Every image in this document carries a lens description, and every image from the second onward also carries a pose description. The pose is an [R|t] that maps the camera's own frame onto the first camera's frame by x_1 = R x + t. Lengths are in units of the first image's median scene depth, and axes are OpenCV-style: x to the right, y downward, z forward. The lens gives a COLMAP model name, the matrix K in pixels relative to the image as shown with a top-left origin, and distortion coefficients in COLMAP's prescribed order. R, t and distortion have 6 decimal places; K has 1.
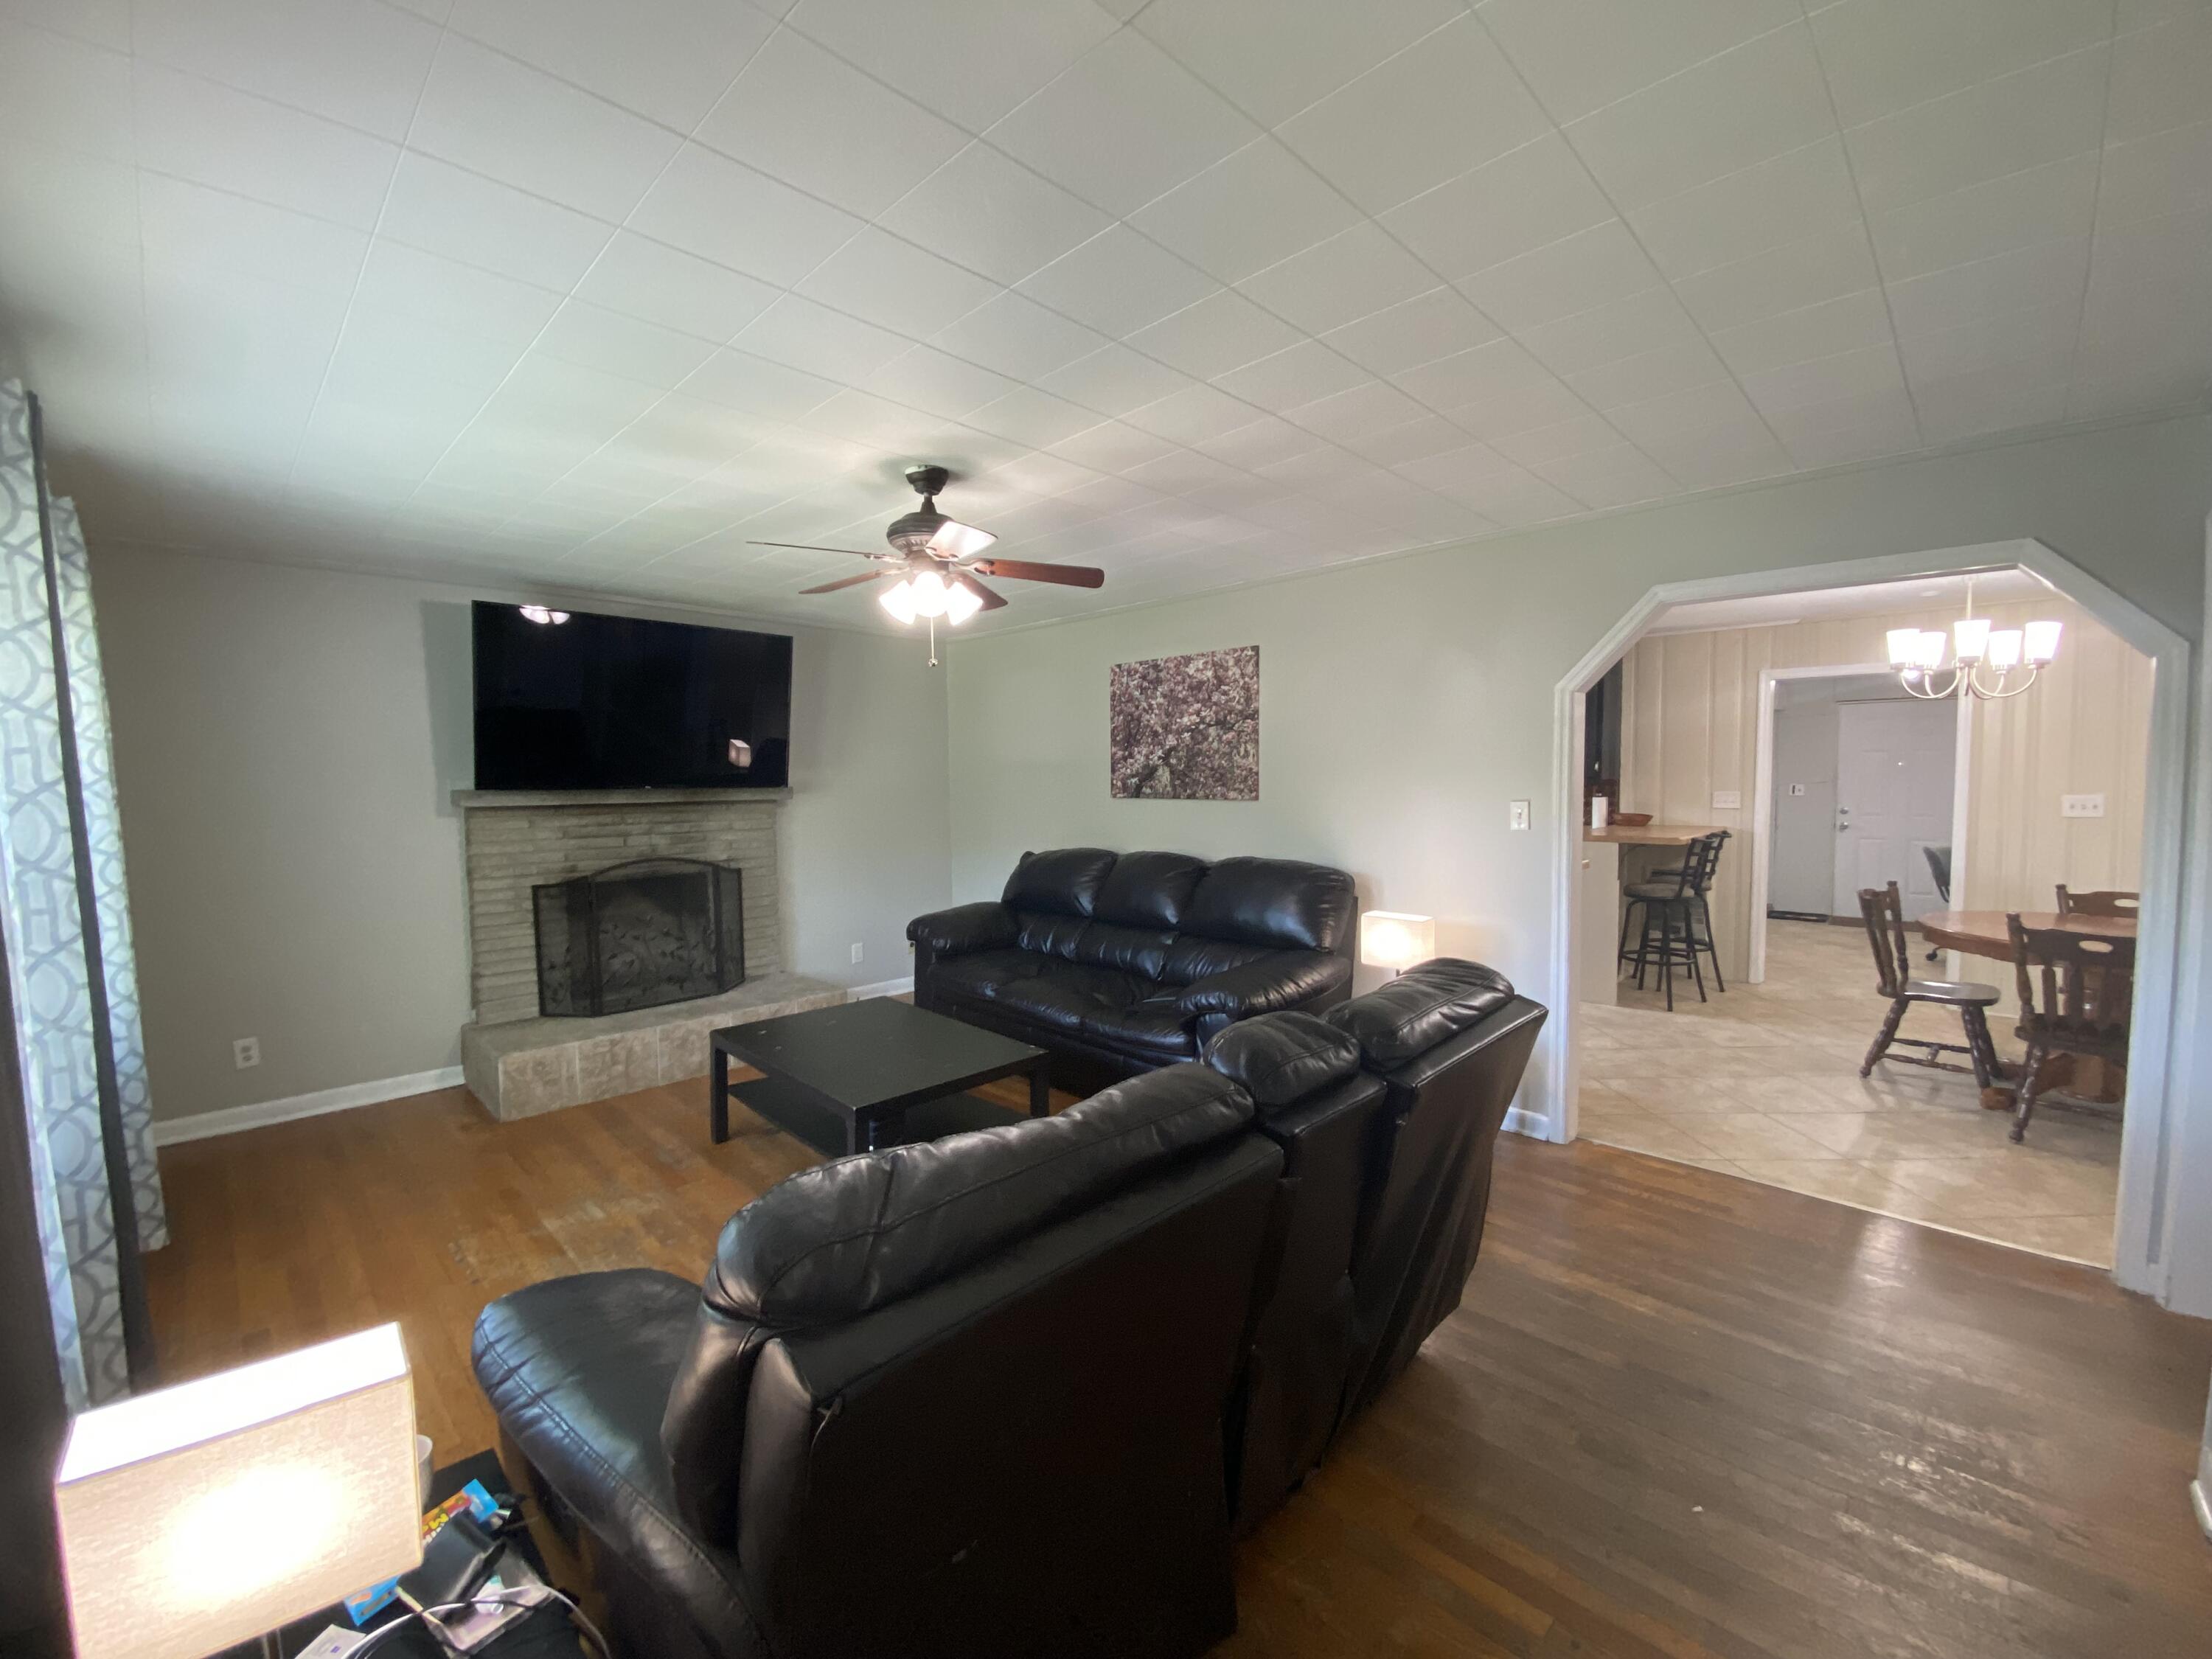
lens RADIAL K [[893.2, 0, 1110.4], [0, 893.2, 826.7], [0, 0, 1]] dist [-0.018783, -0.003789]
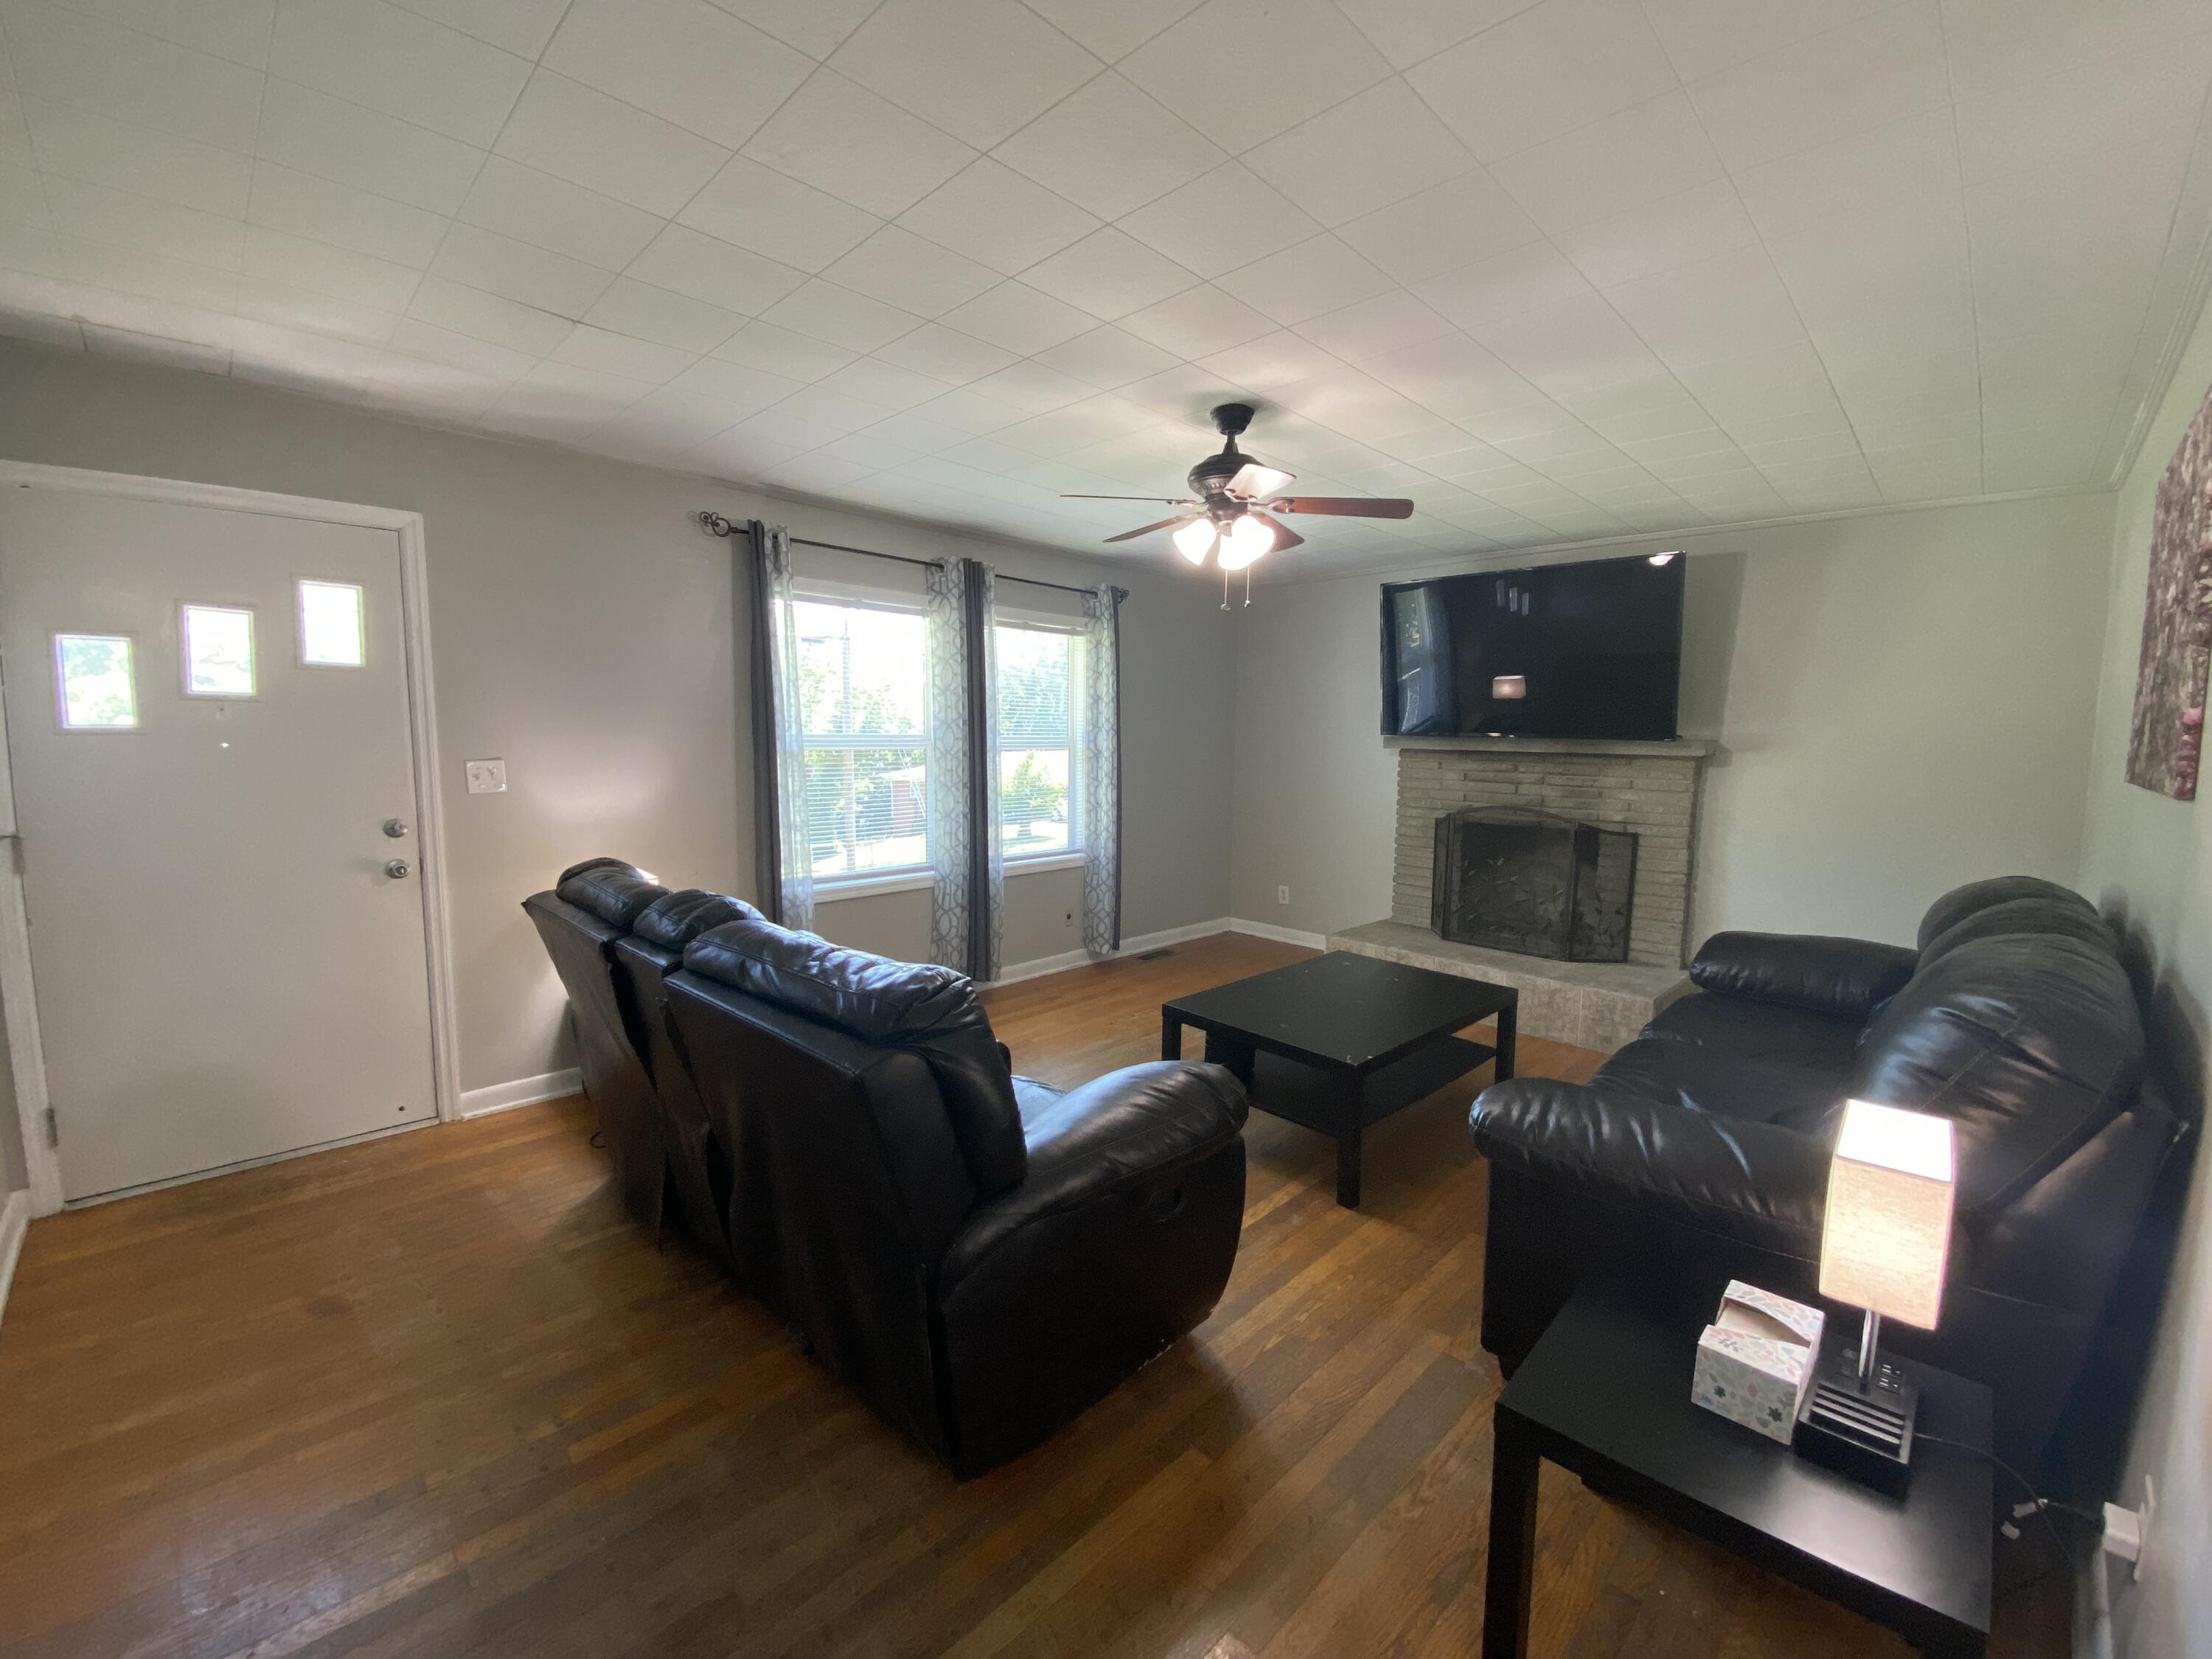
lens RADIAL K [[893.2, 0, 1097.9], [0, 893.2, 830.6], [0, 0, 1]] dist [-0.018783, -0.003789]
pose [[0.001759, 0.124252, -0.992249, 0.490391], [-0.070586, 0.989791, 0.123819, -0.029133], [0.997504, 0.069821, 0.010512, 0.508840]]
